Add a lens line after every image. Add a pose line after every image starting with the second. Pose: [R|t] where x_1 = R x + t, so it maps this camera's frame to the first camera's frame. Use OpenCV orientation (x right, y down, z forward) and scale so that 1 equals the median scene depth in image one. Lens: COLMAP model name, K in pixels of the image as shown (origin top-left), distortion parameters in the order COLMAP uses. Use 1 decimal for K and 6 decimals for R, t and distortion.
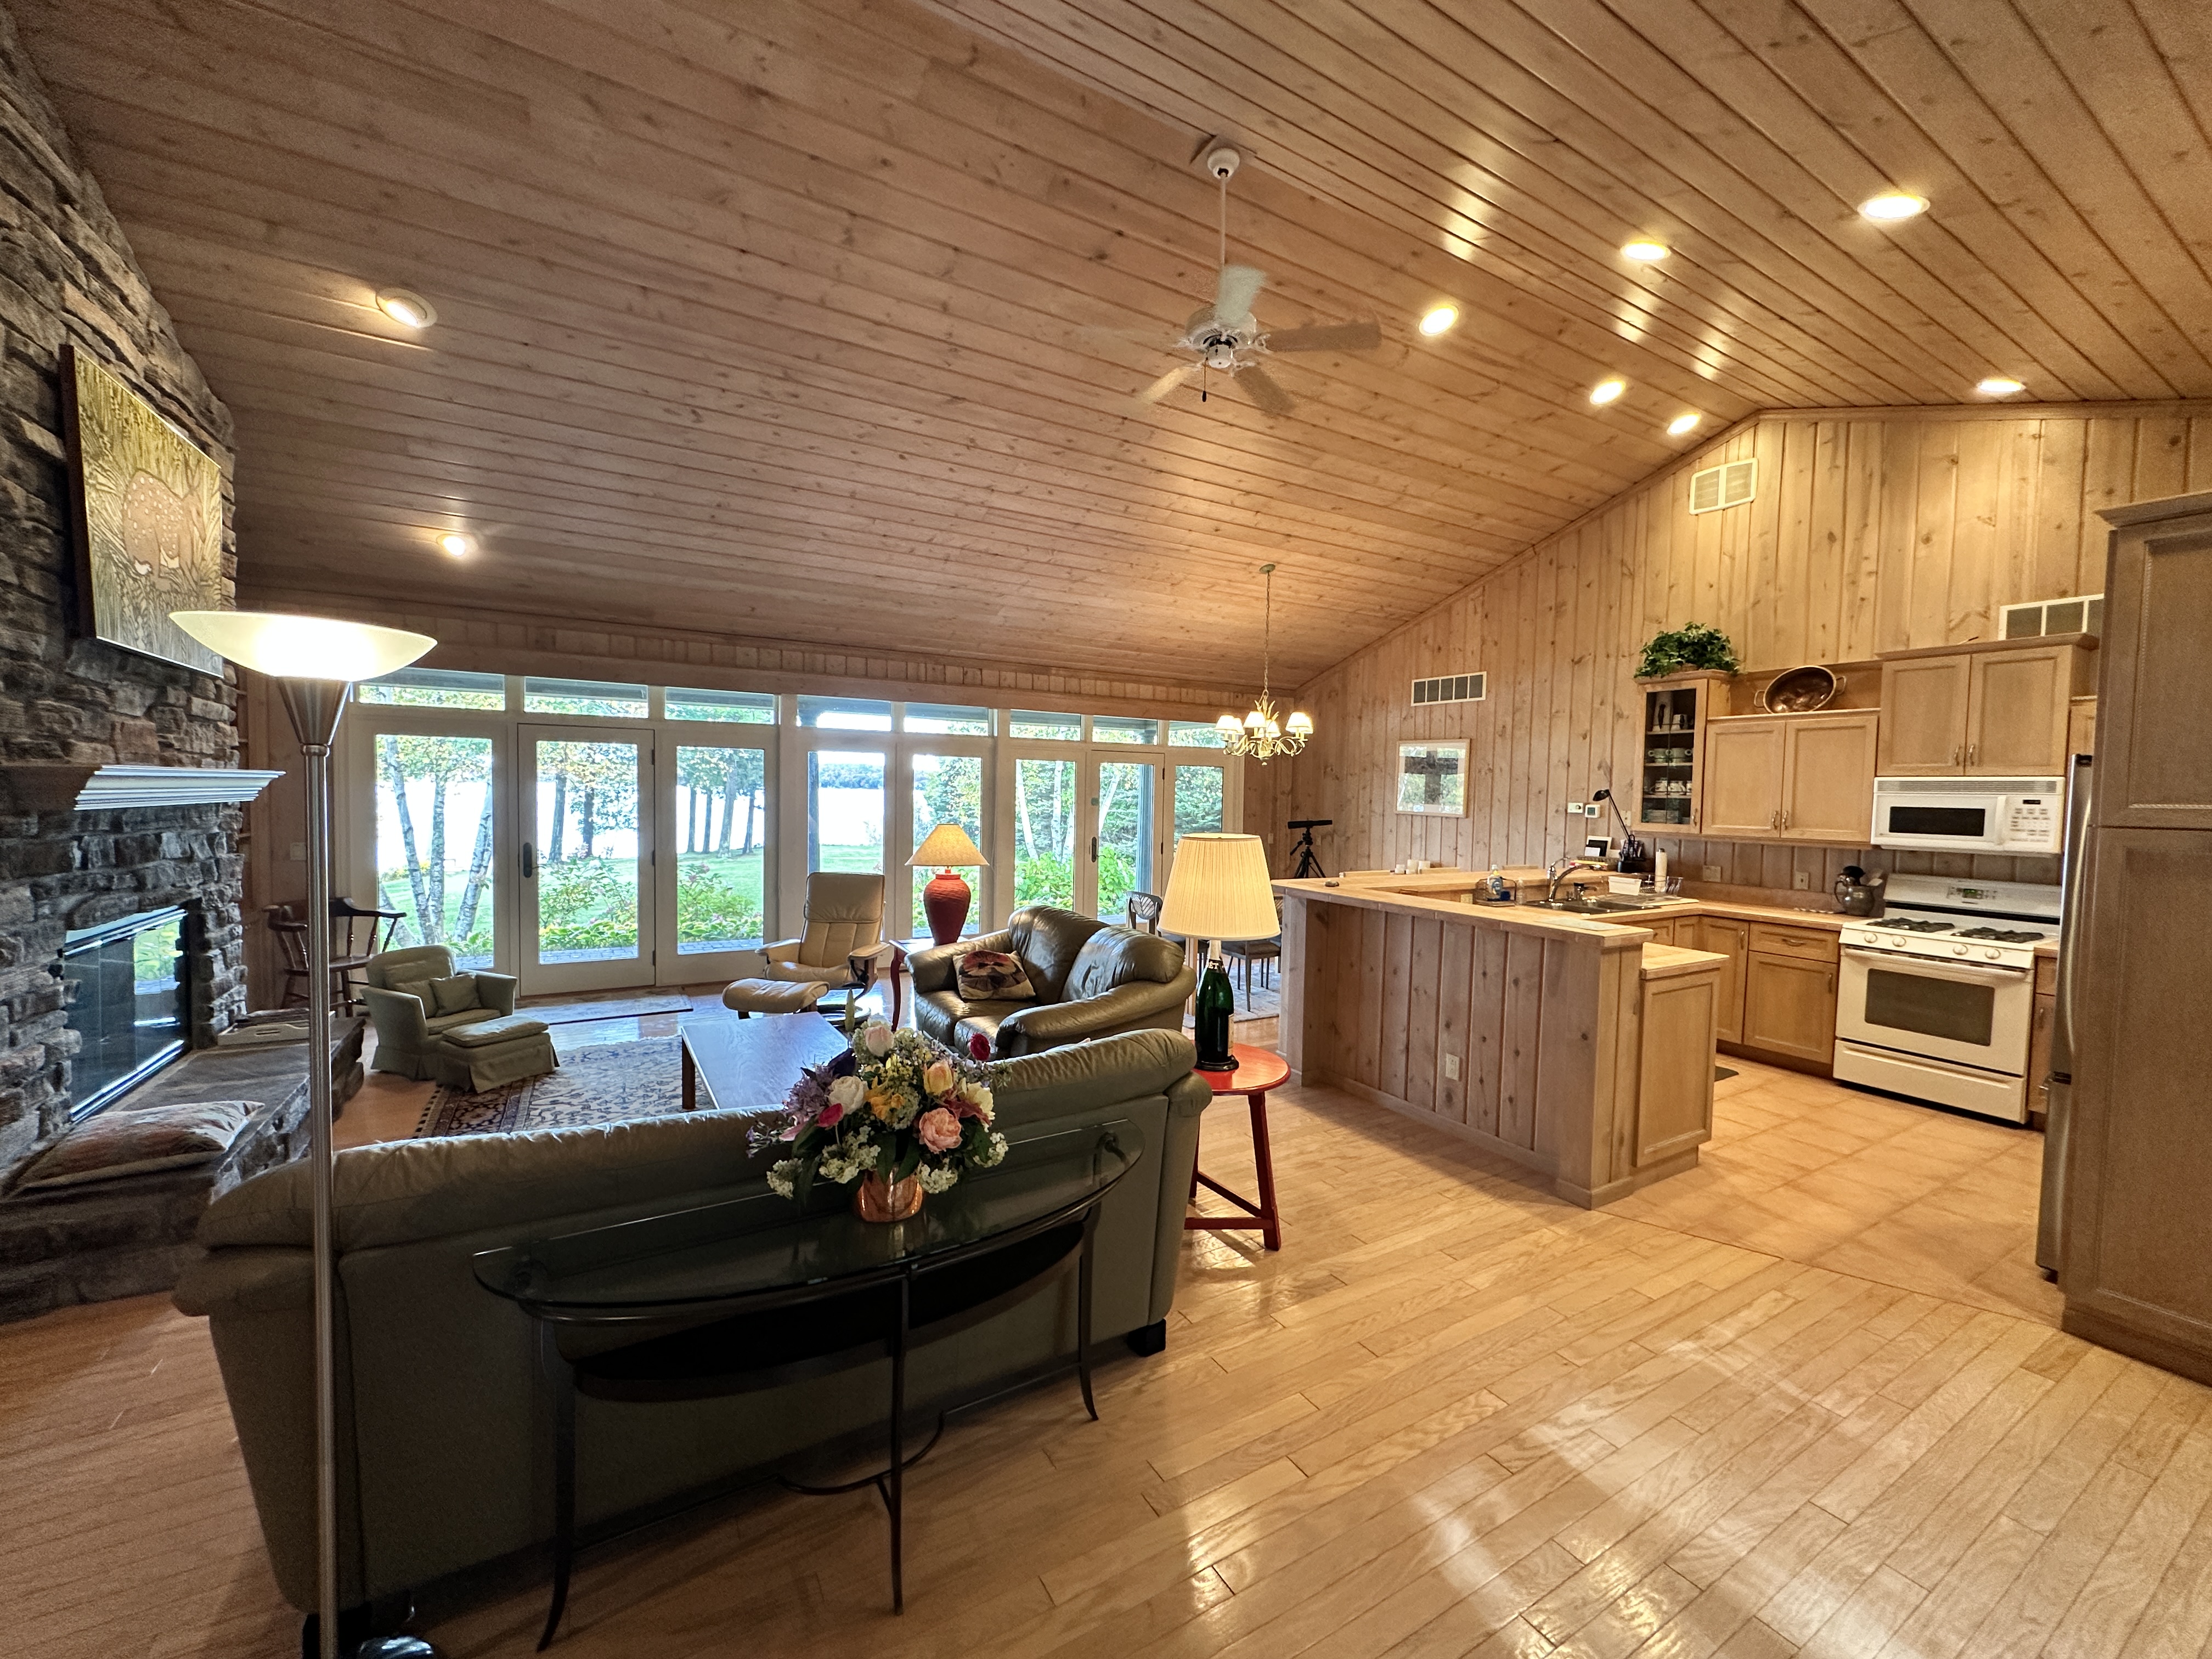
lens RADIAL K [[880.0, 0, 1108.5], [0, 880.0, 835.1], [0, 0, 1]] dist [-0.000767, 0.000484]
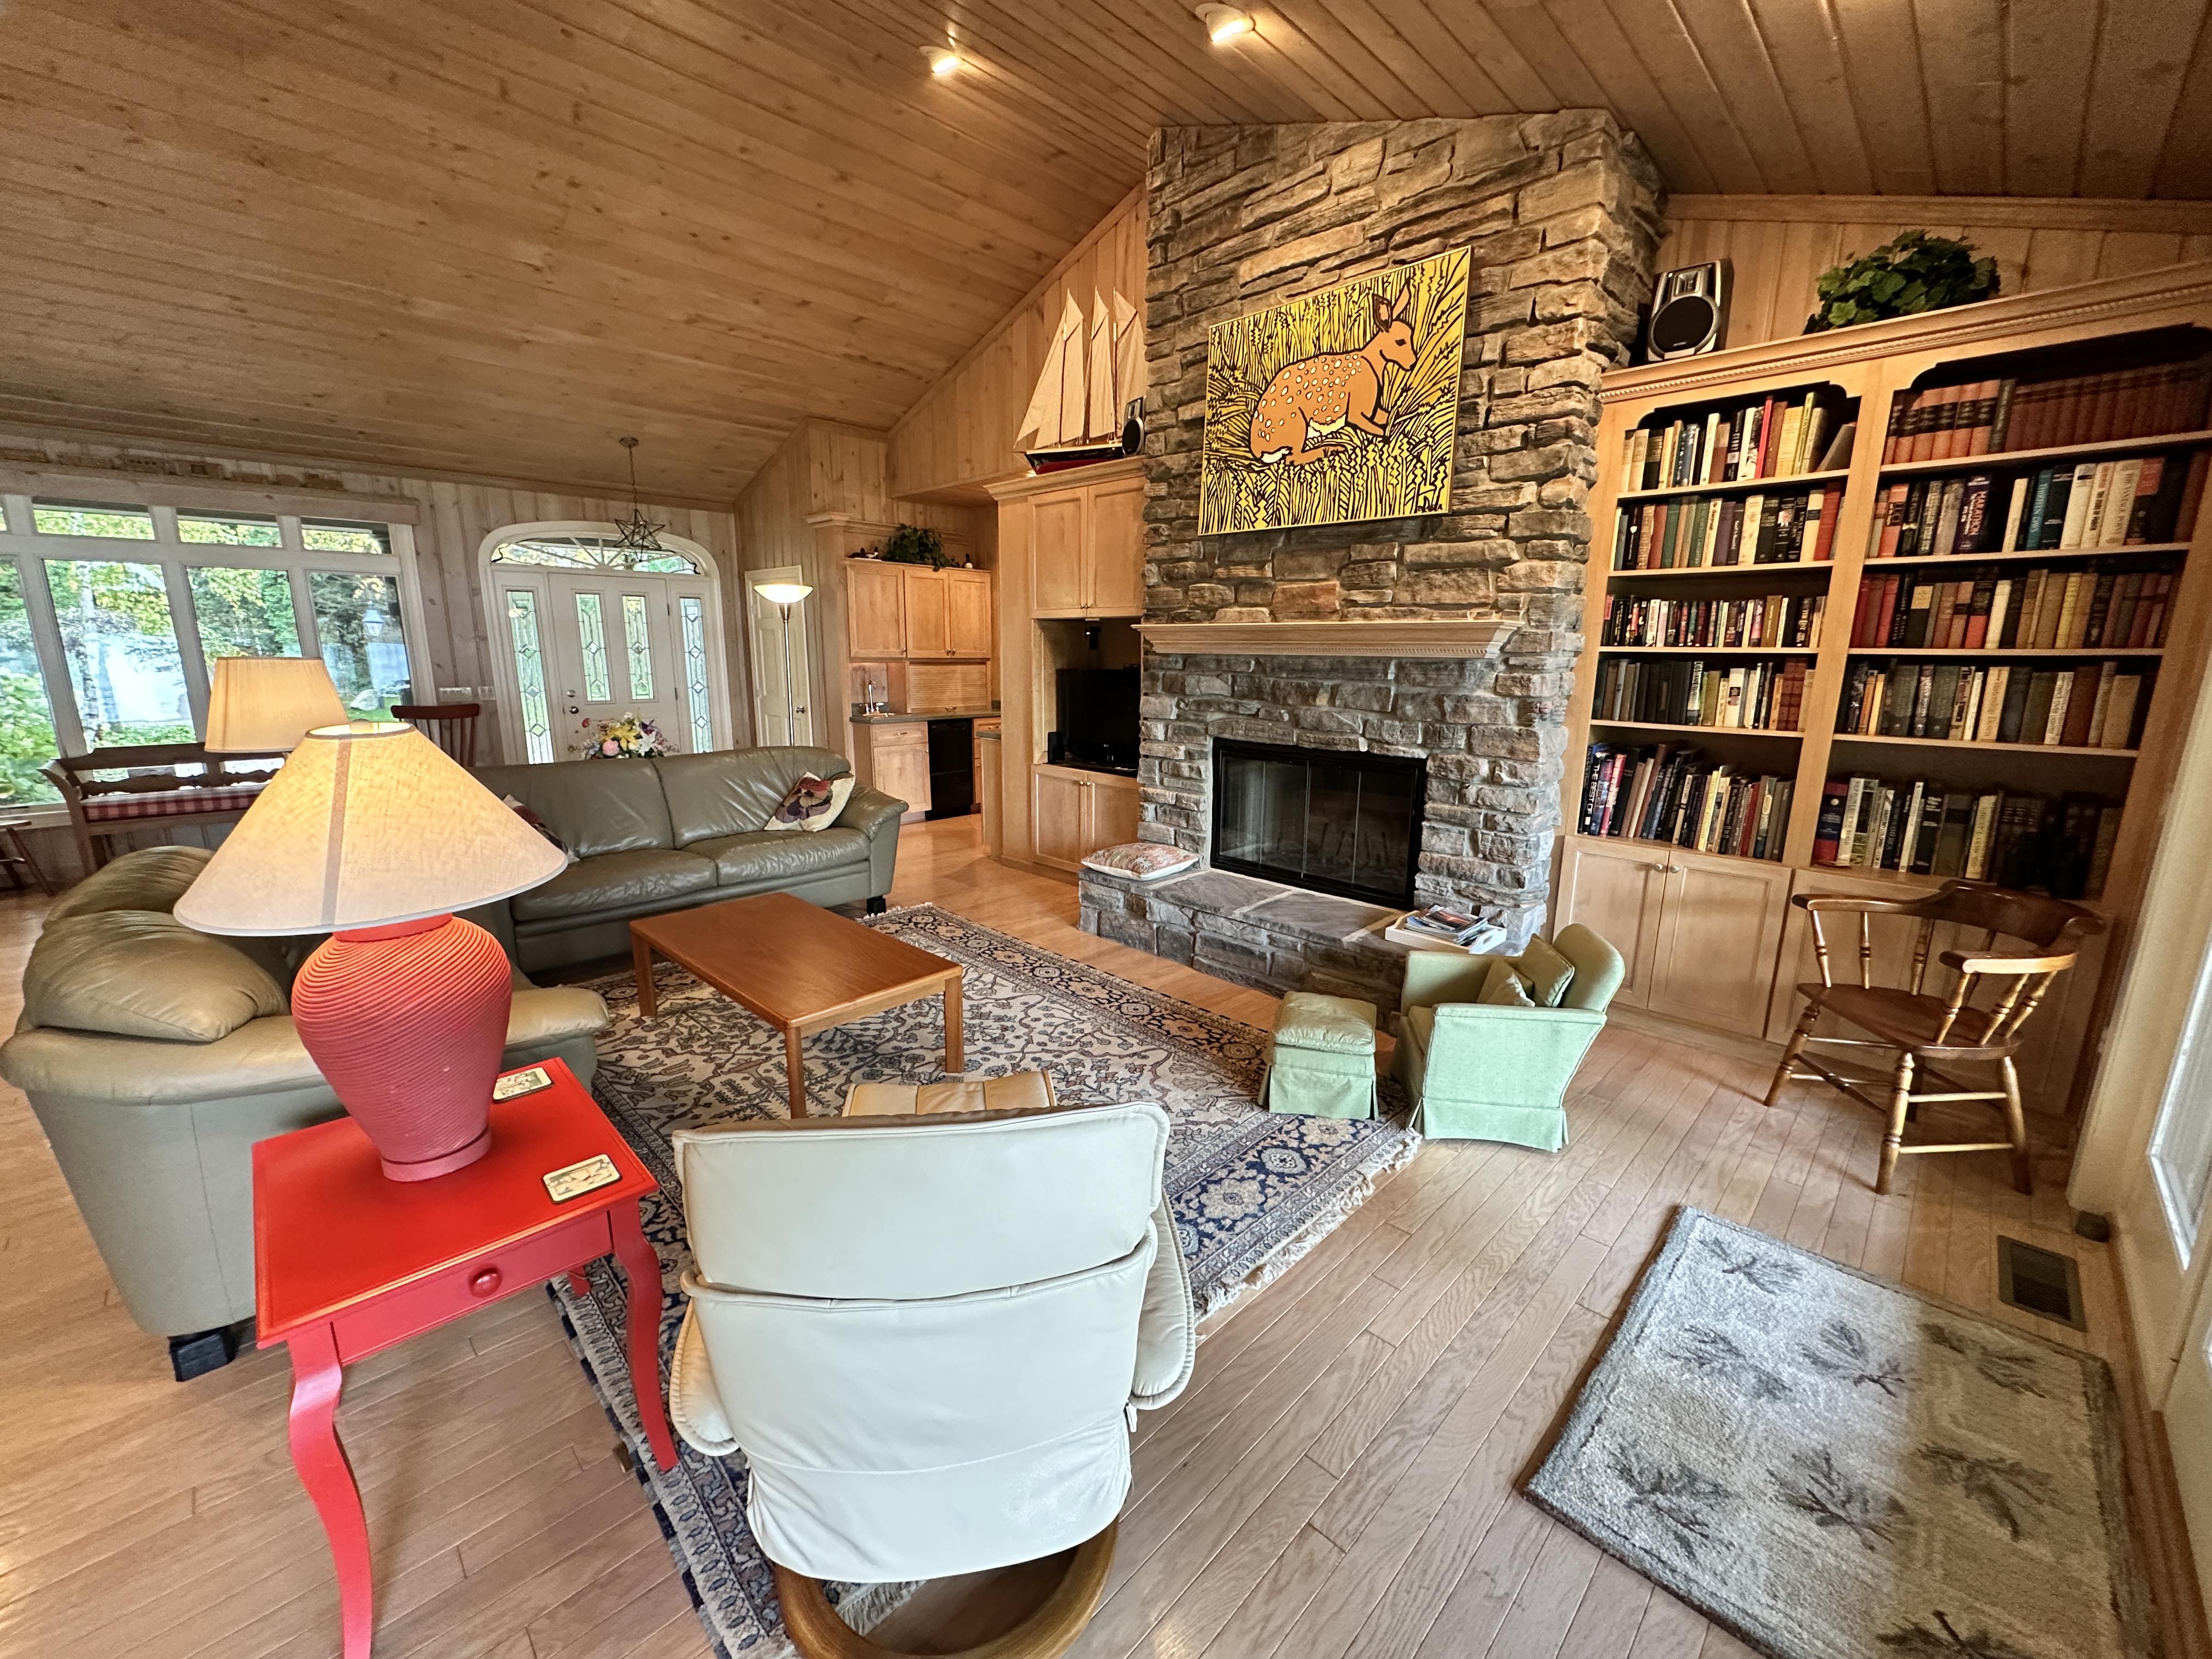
lens RADIAL K [[880.0, 0, 1105.4], [0, 880.0, 827.0], [0, 0, 1]] dist [-0.000767, 0.000484]
pose [[-0.968743, 0.025594, -0.246744, -0.329886], [-0.036855, 0.968776, 0.245182, -0.055626], [0.245315, 0.246612, -0.937552, 1.299880]]
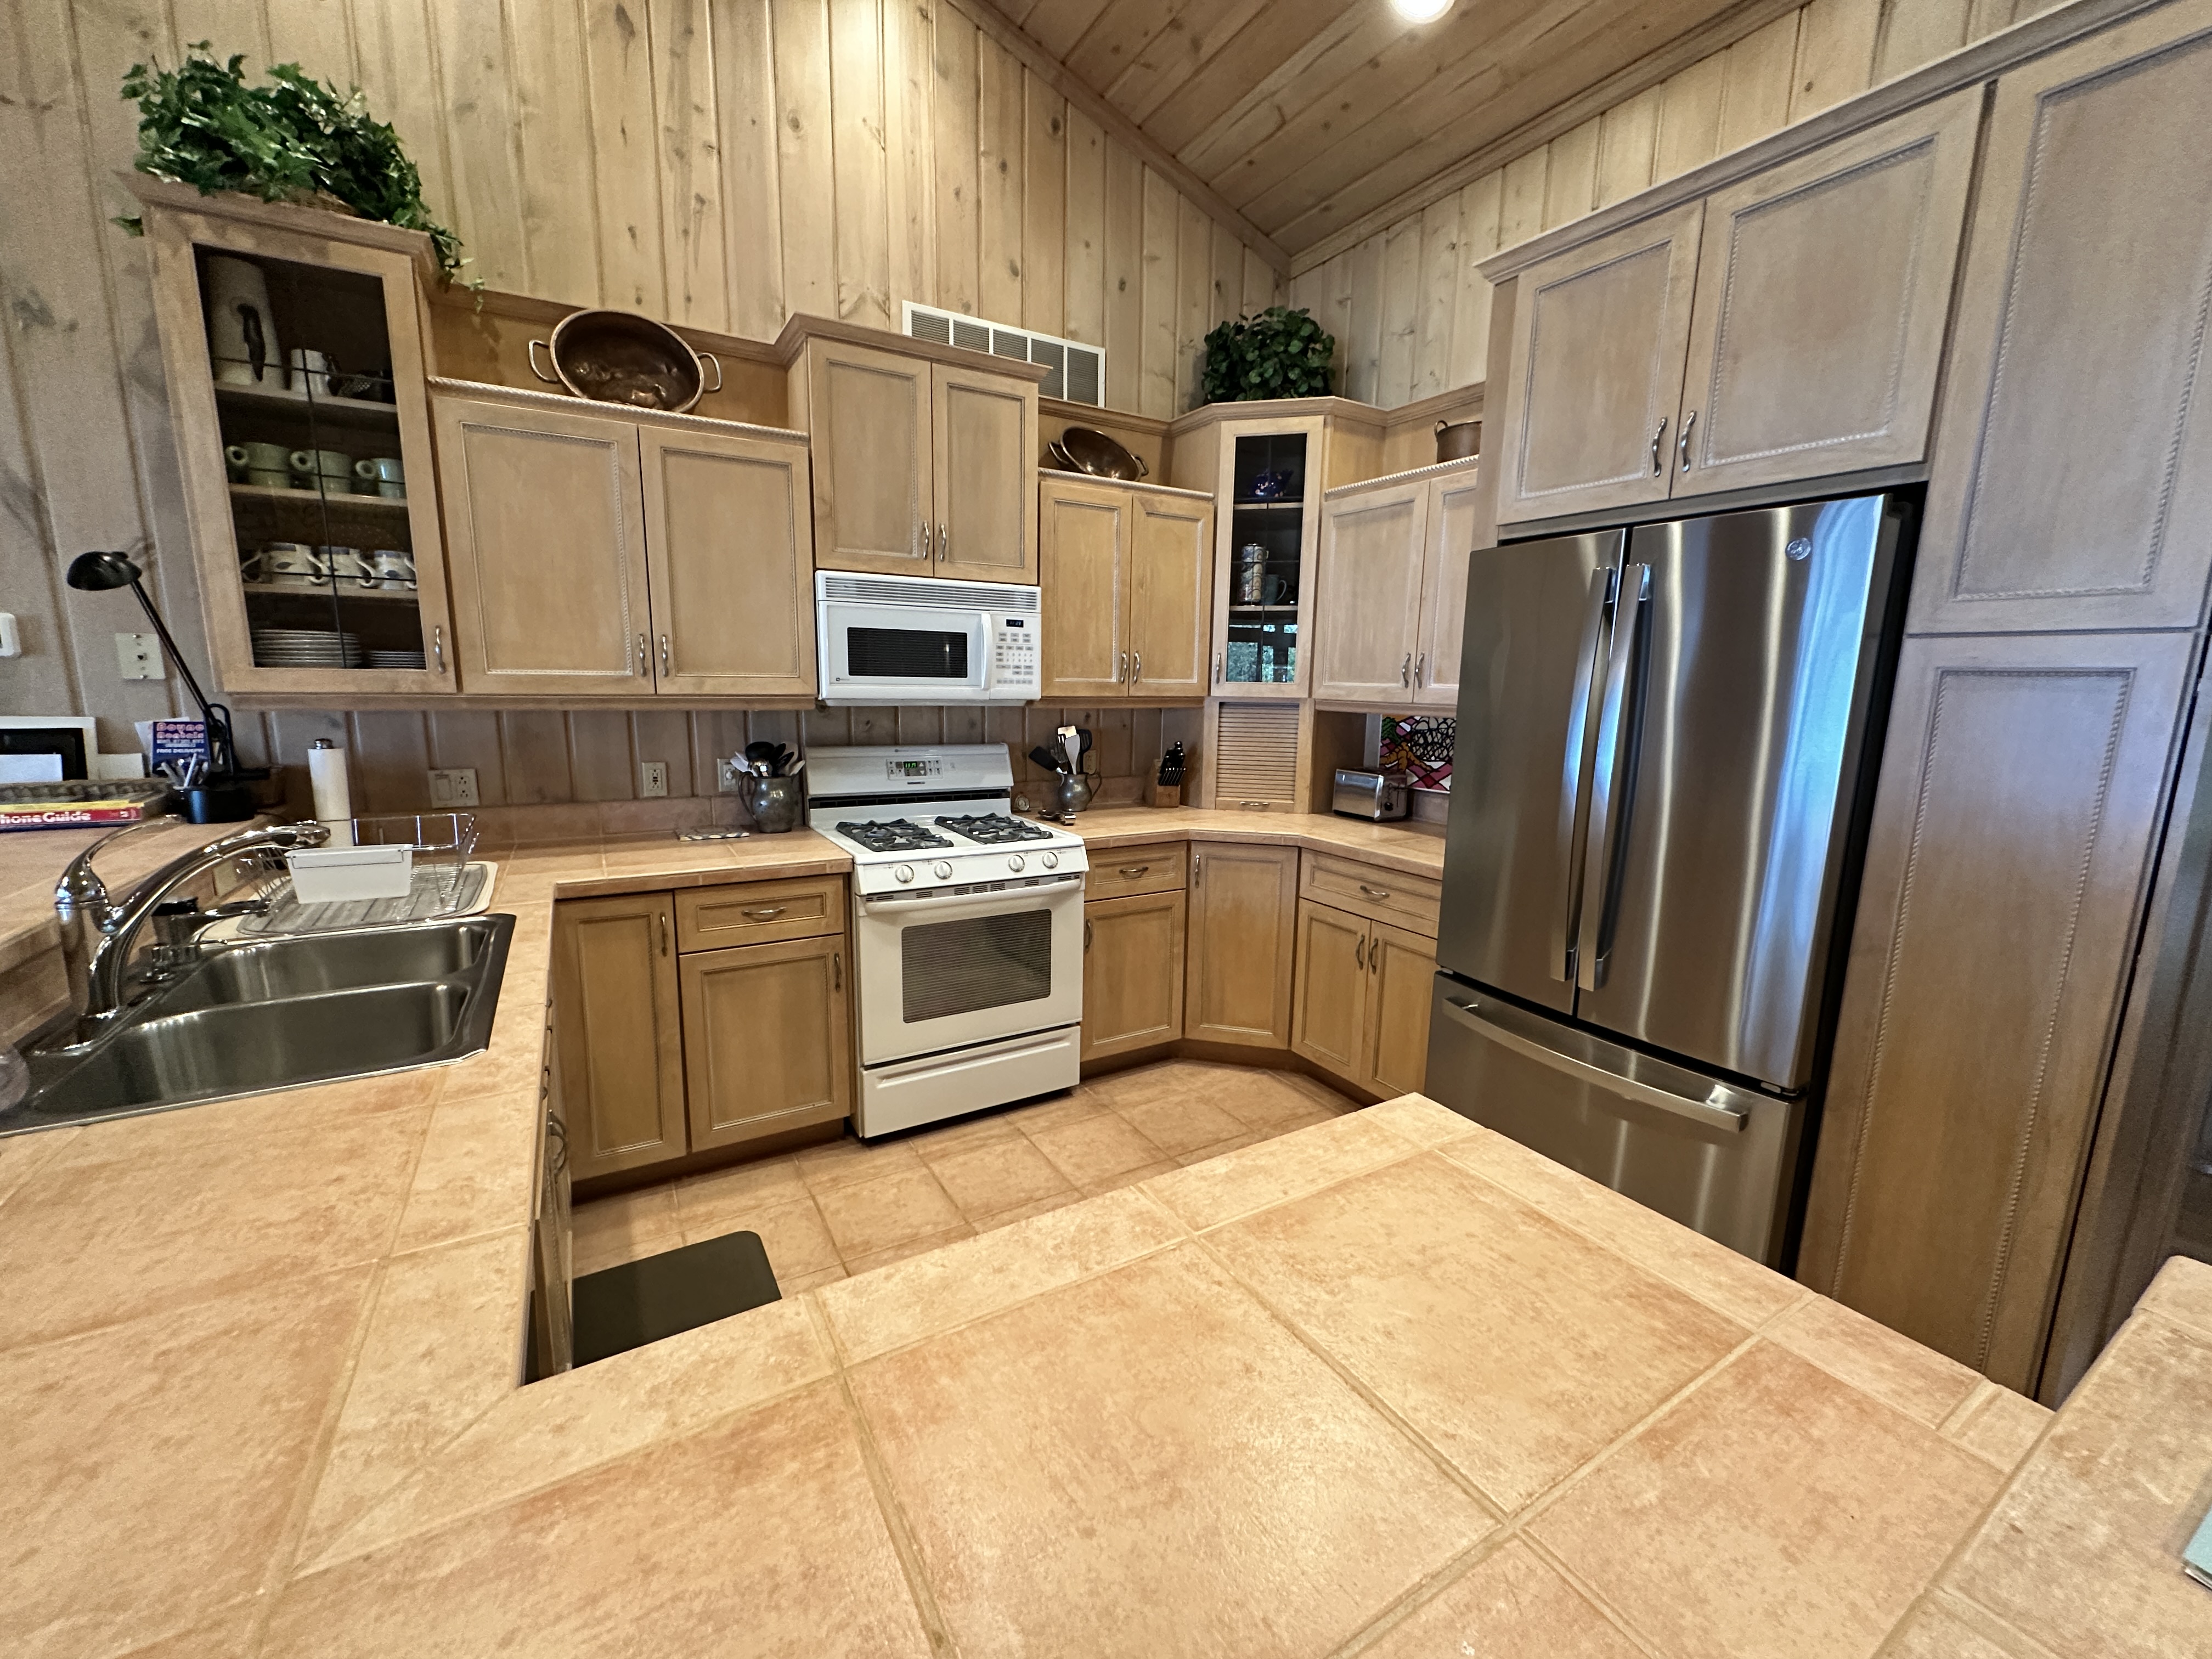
lens RADIAL K [[880.0, 0, 1105.7], [0, 880.0, 826.6], [0, 0, 1]] dist [-0.000767, 0.000484]
pose [[-0.002839, -0.187341, 0.982291, 0.301332], [0.032594, 0.981756, 0.187333, -0.007630], [-0.999465, 0.032549, 0.003319, 0.772423]]
